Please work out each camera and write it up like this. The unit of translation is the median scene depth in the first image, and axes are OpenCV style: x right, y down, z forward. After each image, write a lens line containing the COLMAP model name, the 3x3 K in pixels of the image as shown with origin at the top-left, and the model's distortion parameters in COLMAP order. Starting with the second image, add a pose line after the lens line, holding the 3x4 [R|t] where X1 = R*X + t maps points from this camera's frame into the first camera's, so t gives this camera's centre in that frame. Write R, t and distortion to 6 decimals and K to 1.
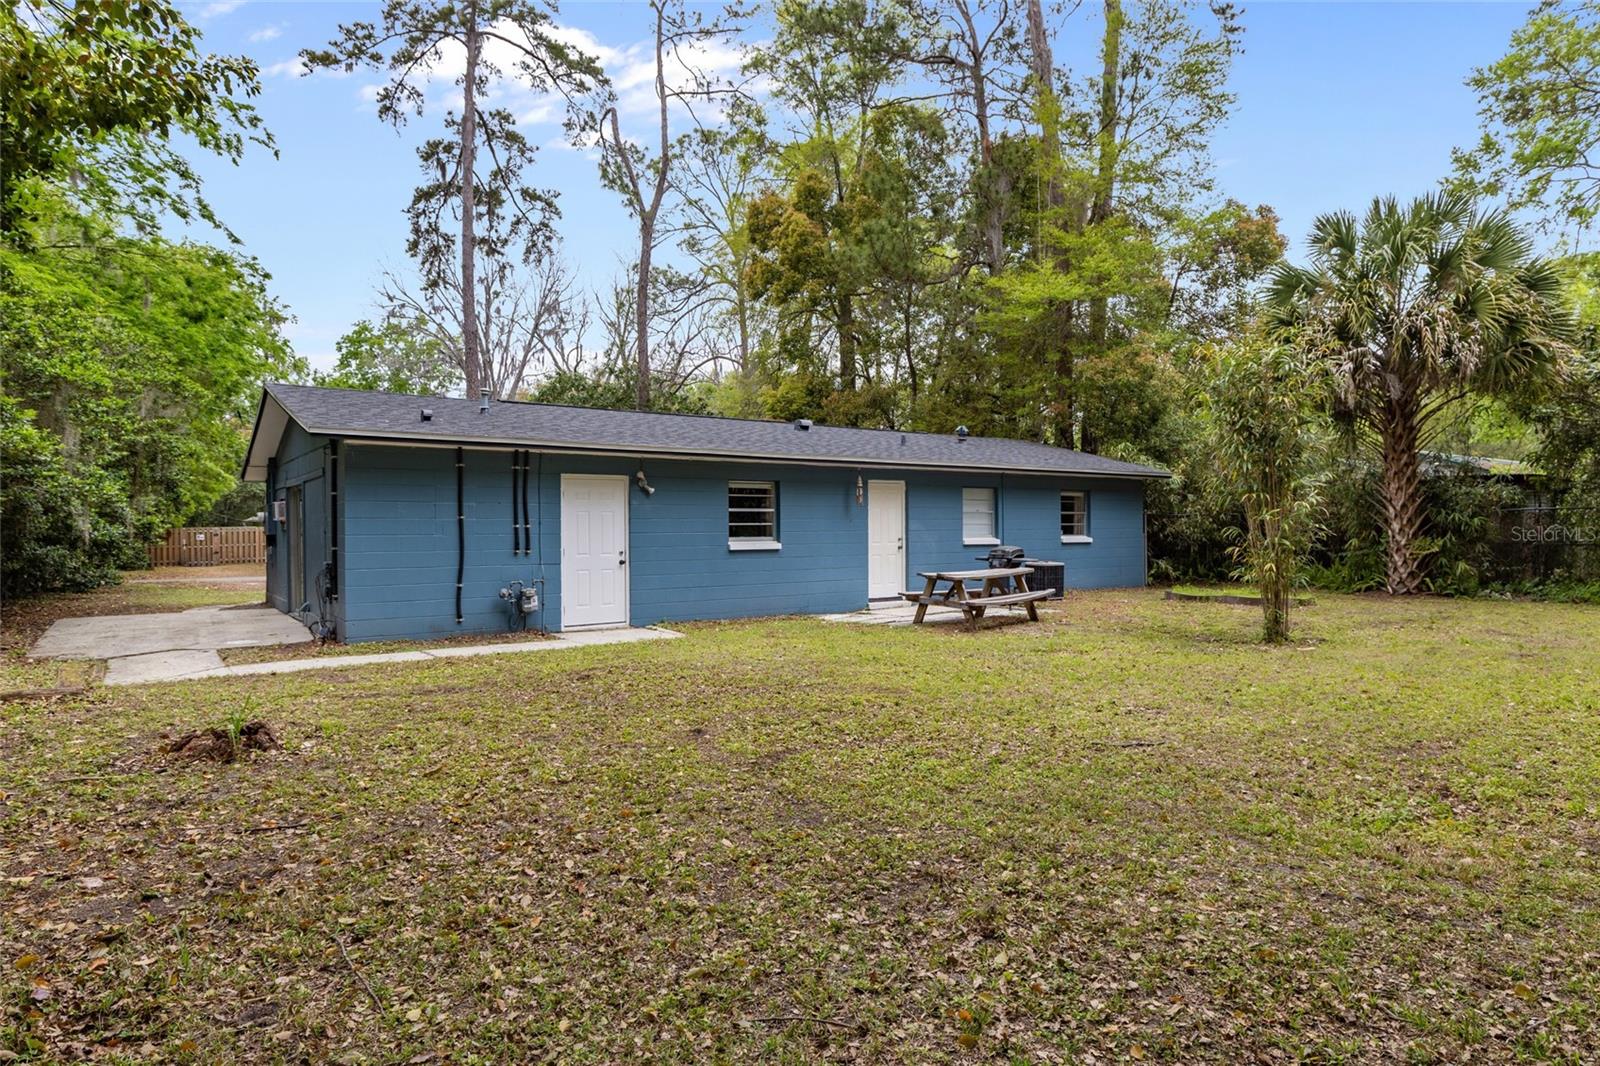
lens RADIAL K [[939.4, 0, 799.4], [0, 939.4, 528.0], [0, 0, 1]] dist [-0.004620, -0.000251]
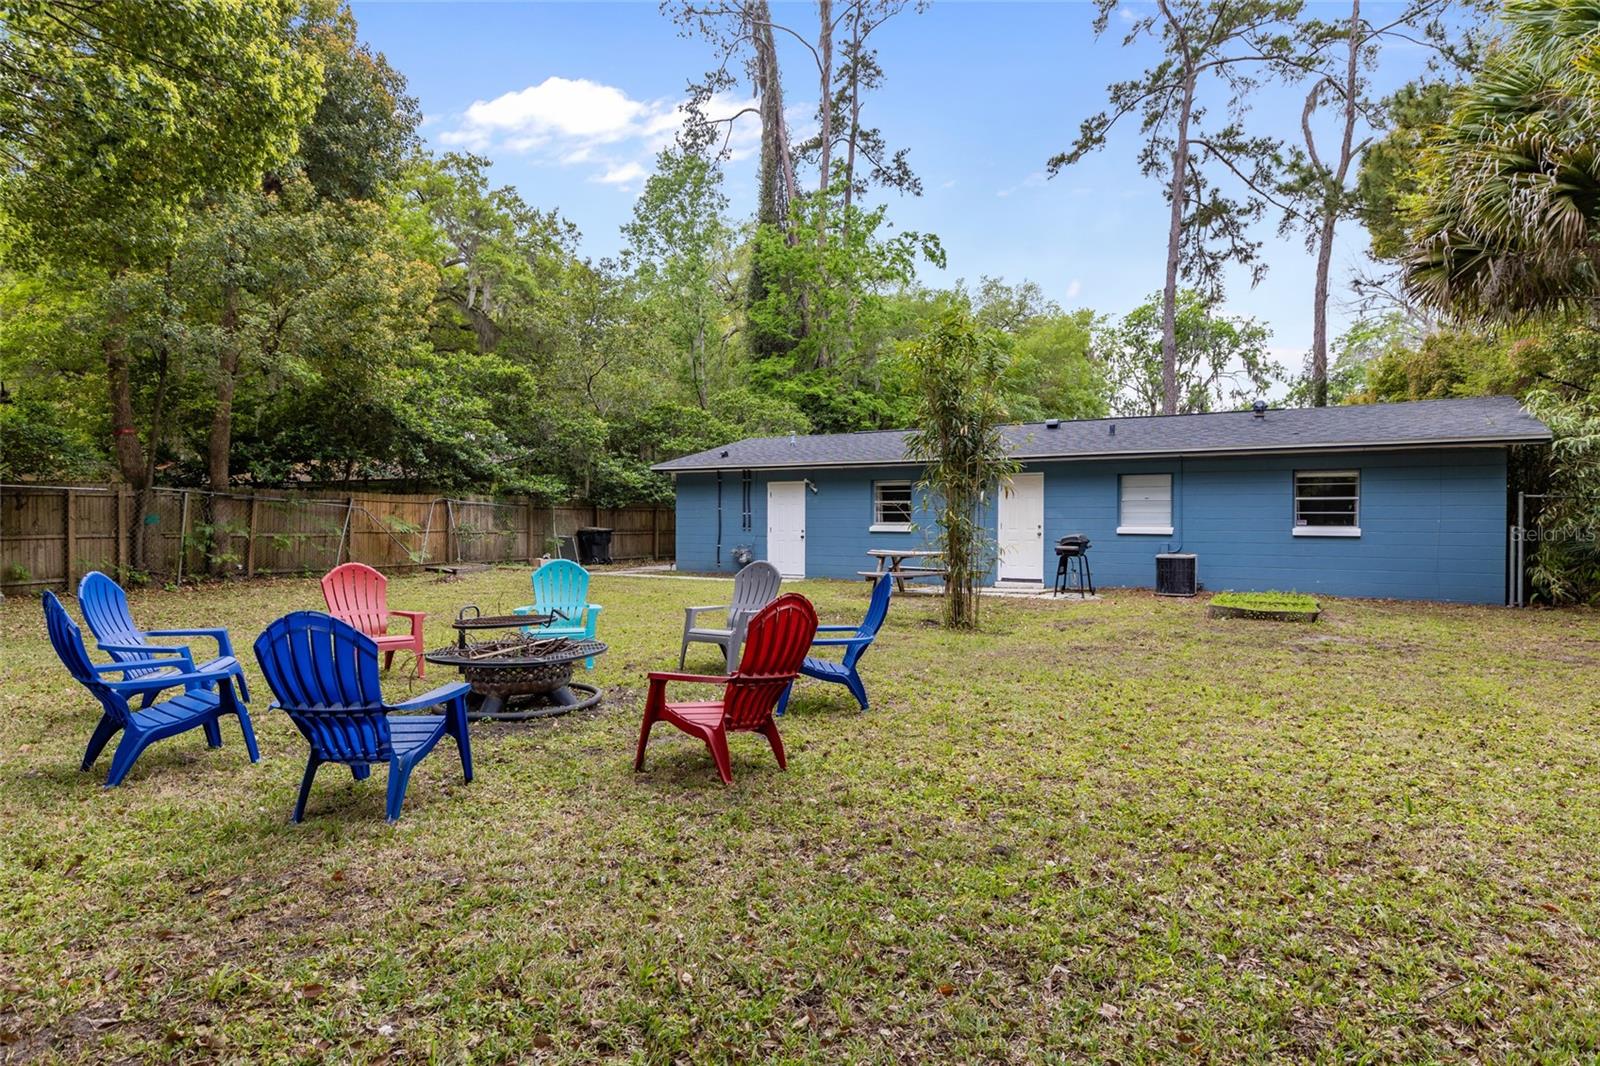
lens RADIAL K [[888.4, 0, 798.9], [0, 888.4, 530.8], [0, 0, 1]] dist [0.007679, -0.000071]
pose [[0.380283, 0.015438, -0.924741, 0.830546], [-0.007020, 0.999880, 0.013806, 0.004284], [0.924843, 0.001241, 0.380346, 0.303962]]
